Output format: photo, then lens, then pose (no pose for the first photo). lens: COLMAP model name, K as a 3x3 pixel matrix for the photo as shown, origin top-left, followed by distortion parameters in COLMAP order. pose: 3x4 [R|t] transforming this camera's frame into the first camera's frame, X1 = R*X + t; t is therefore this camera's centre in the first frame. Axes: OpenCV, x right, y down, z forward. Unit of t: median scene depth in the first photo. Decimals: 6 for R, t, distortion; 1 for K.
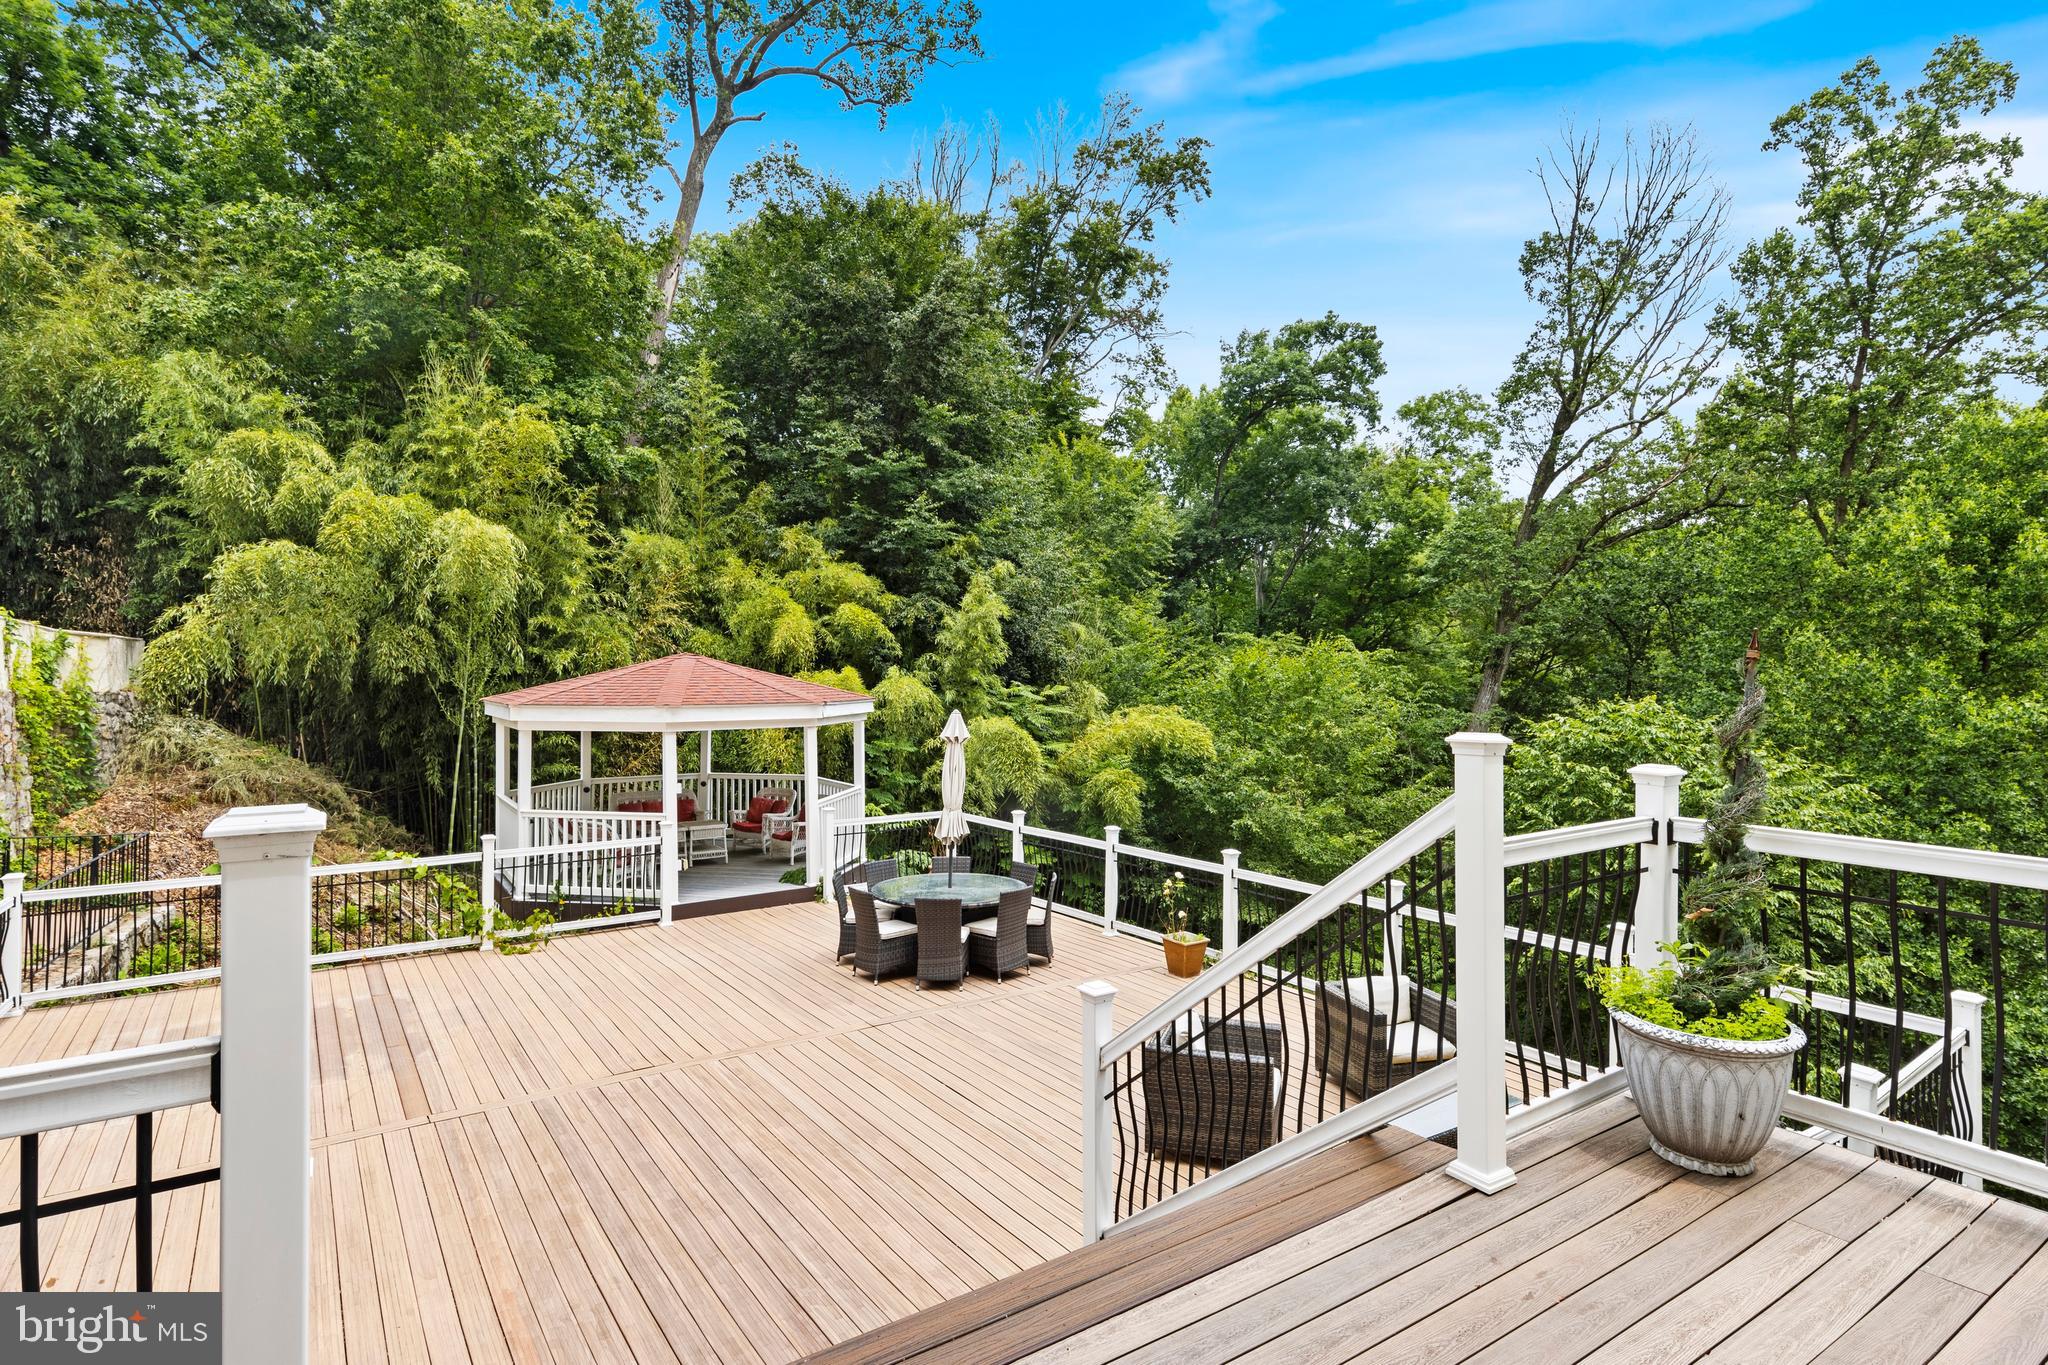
lens RADIAL K [[1063.1, 0, 1022.2], [0, 1063.1, 674.1], [0, 0, 1]] dist [0.004242, -0.002039]
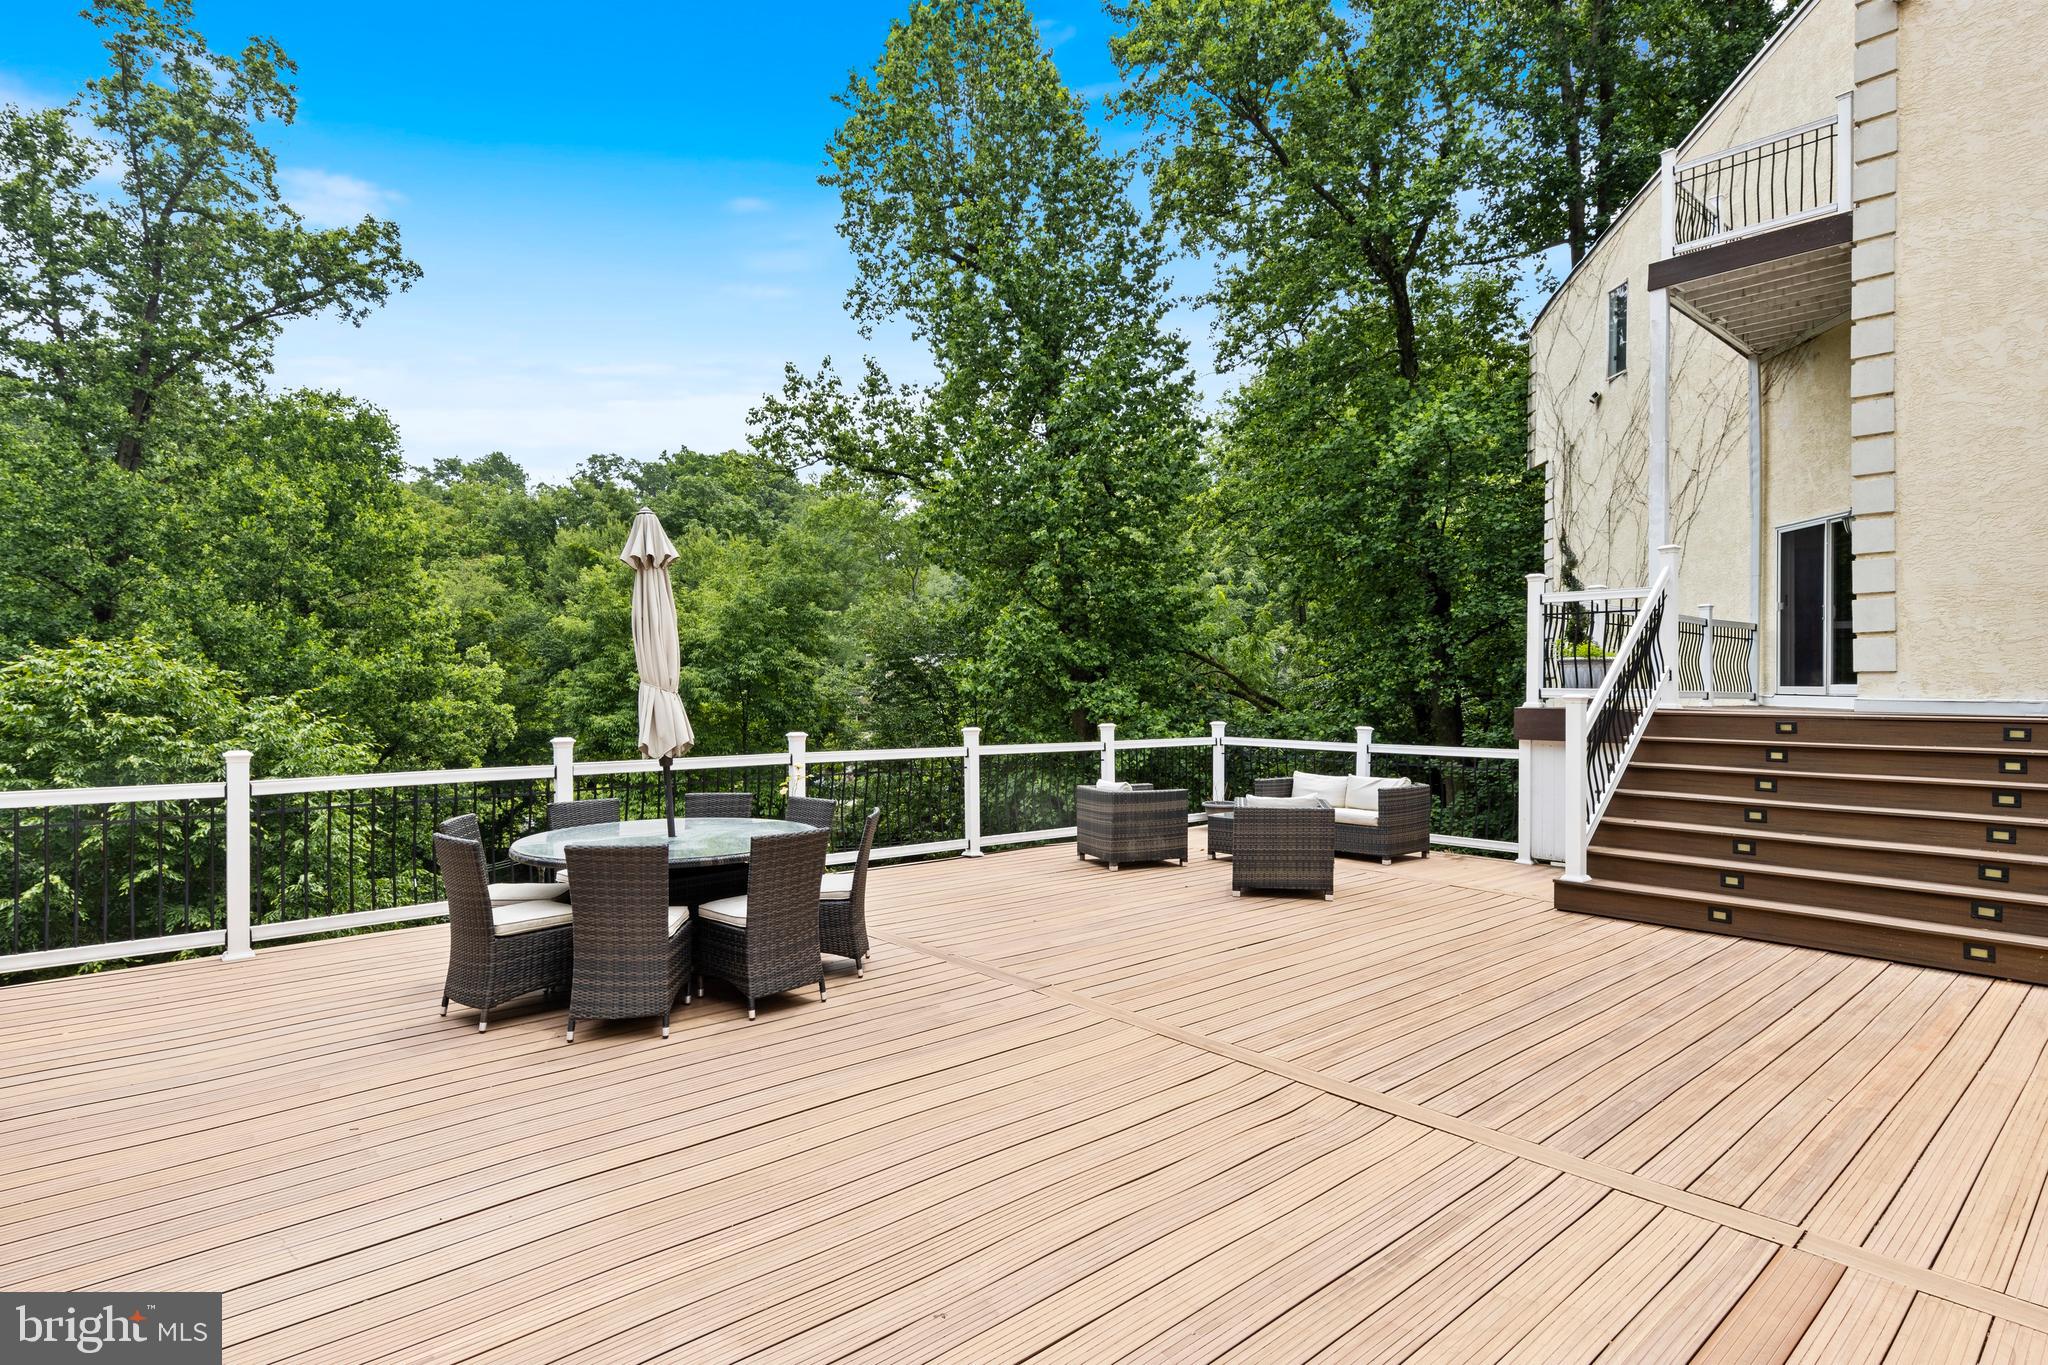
lens RADIAL K [[1063.1, 0, 1023.2], [0, 1063.1, 688.9], [0, 0, 1]] dist [0.004242, -0.002039]
pose [[-0.116112, -0.004129, 0.993228, -0.821135], [0.003409, 0.999984, 0.004556, 0.167074], [-0.993230, 0.003915, -0.116096, 1.179083]]
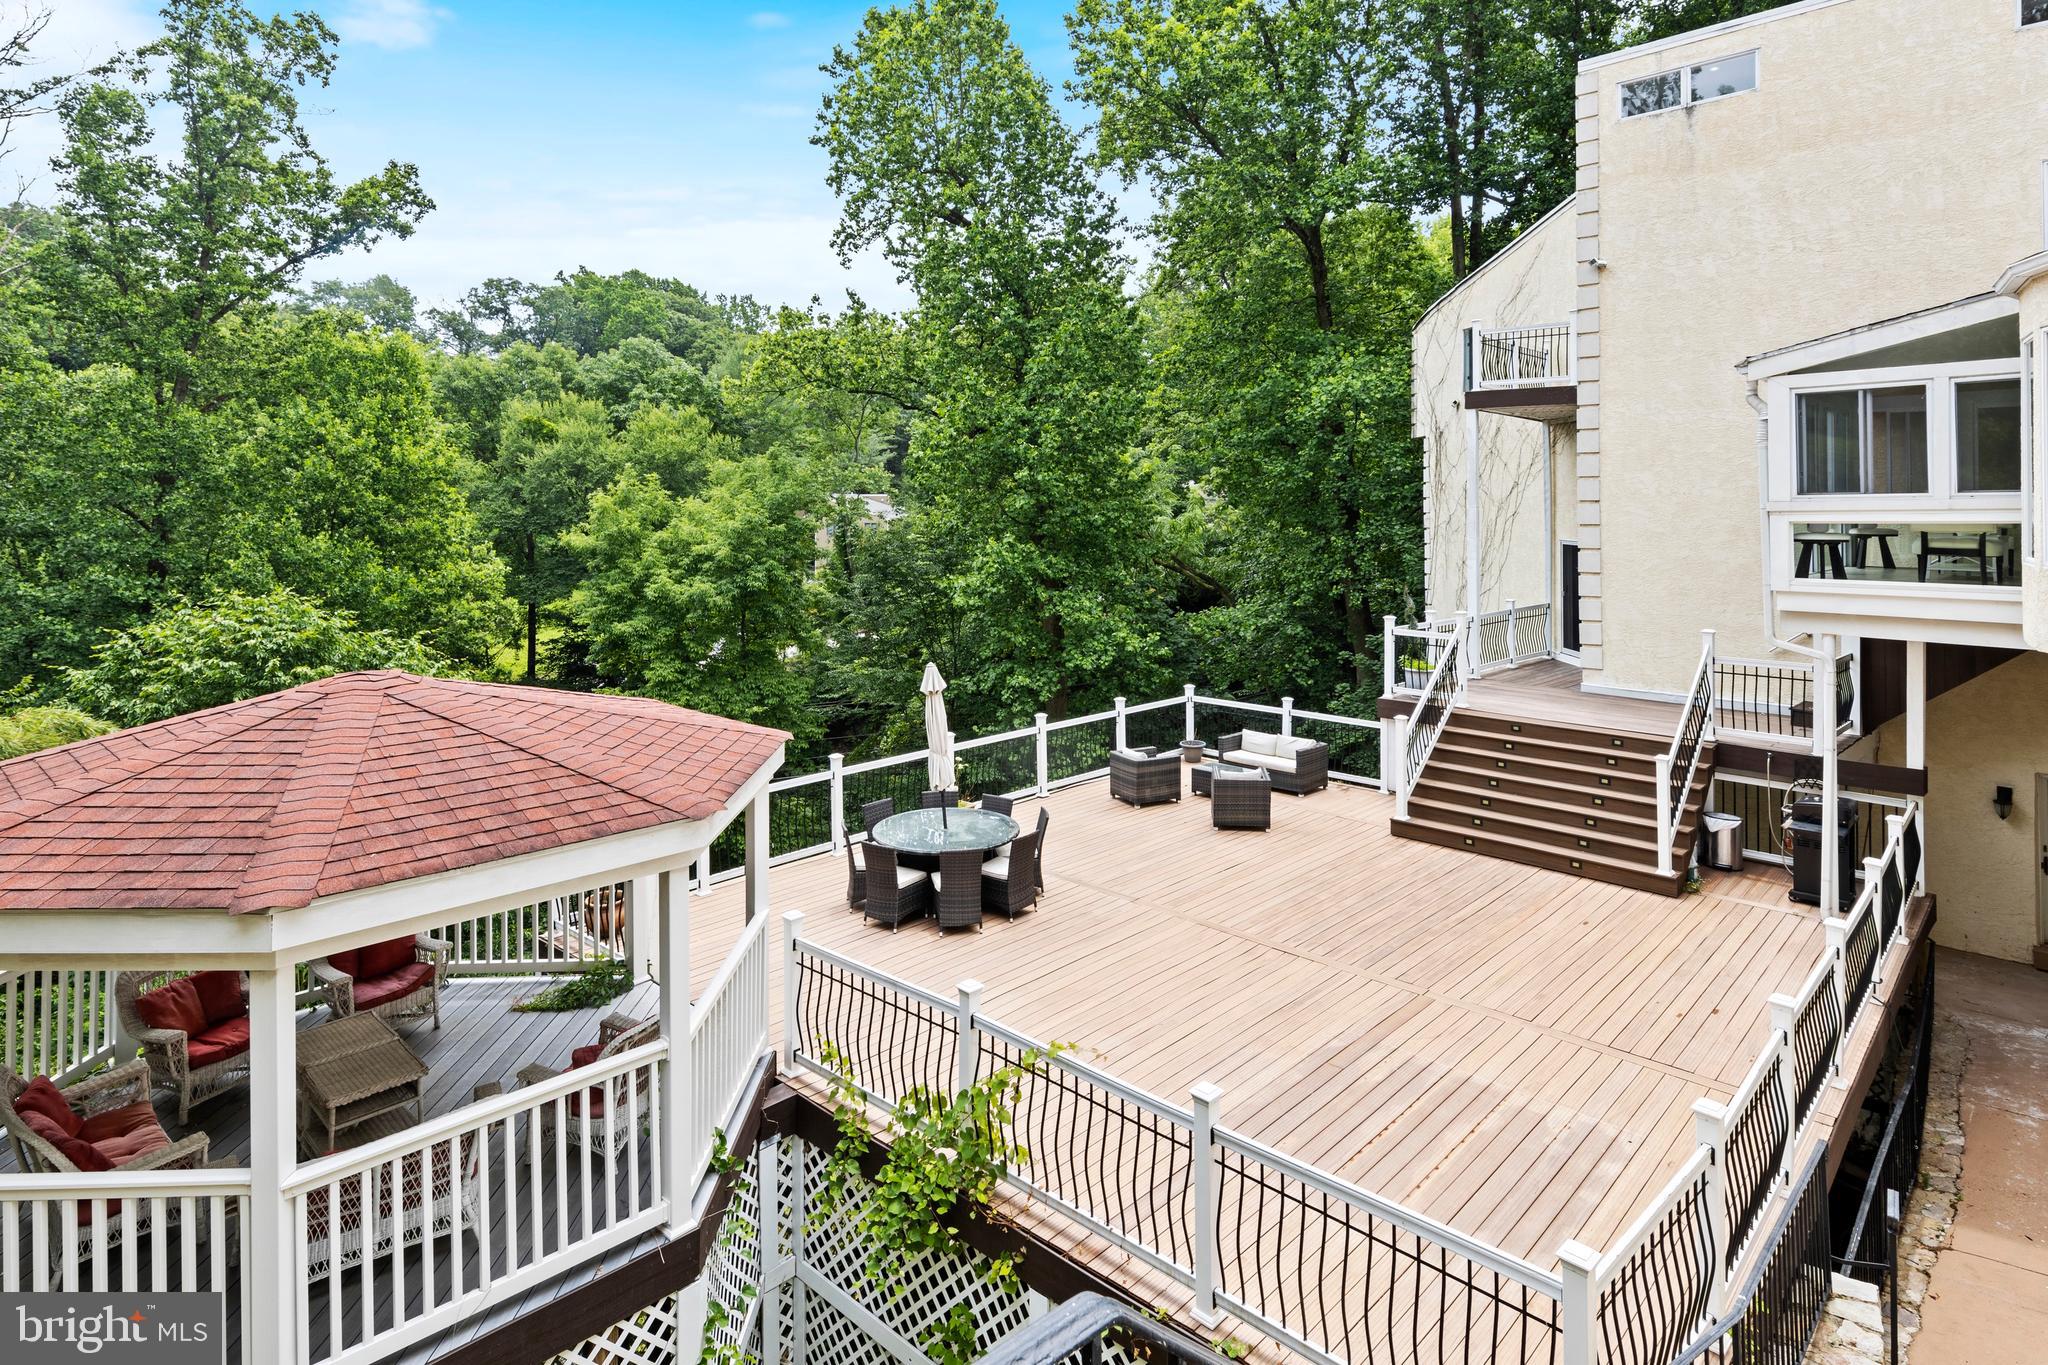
lens RADIAL K [[1063.1, 0, 1032.9], [0, 1063.1, 525.8], [0, 0, 1]] dist [0.004242, -0.002039]
pose [[-0.189355, 0.002051, 0.981907, -1.528852], [0.013428, 0.999910, 0.000501, -0.146112], [-0.981817, 0.013280, -0.189366, 1.491797]]
